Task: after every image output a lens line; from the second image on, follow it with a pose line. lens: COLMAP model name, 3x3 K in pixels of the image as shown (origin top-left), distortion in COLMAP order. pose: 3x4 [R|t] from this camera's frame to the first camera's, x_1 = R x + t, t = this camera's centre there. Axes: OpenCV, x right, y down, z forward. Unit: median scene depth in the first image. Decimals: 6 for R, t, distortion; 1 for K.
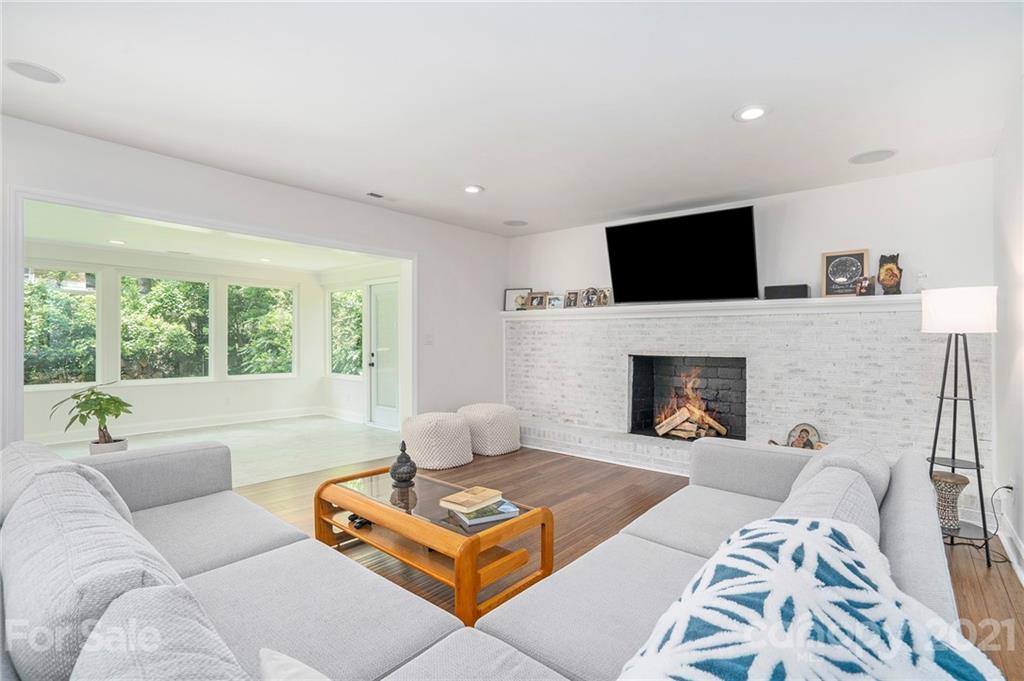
lens RADIAL K [[477.3, 0, 510.3], [0, 477.3, 330.9], [0, 0, 1]] dist [-0.050559, 0.015097]
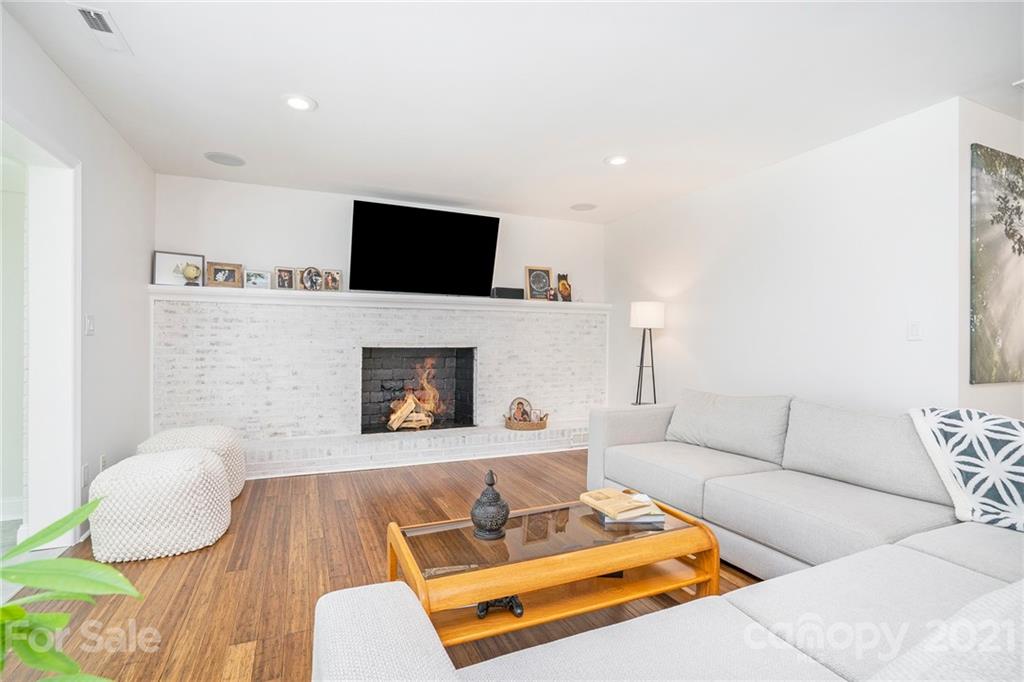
lens RADIAL K [[477.3, 0, 494.6], [0, 477.3, 339.4], [0, 0, 1]] dist [-0.050559, 0.015097]
pose [[0.455202, -0.002167, 0.890385, -0.474113], [-0.019103, 0.999743, 0.012199, 0.020635], [-0.890183, -0.022562, 0.455044, 0.396378]]
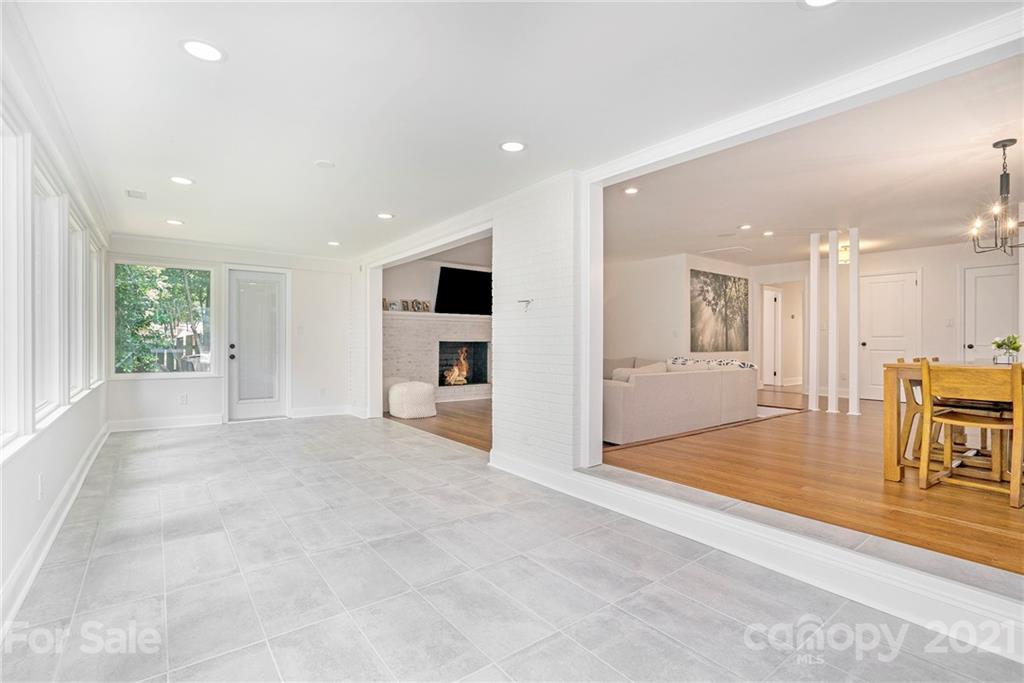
lens RADIAL K [[477.3, 0, 510.6], [0, 477.3, 335.5], [0, 0, 1]] dist [-0.050559, 0.015097]
pose [[0.220054, 0.006263, 0.975468, -1.506606], [-0.019177, 0.999814, -0.002093, 0.029880], [-0.975299, -0.018246, 0.220133, 0.388189]]
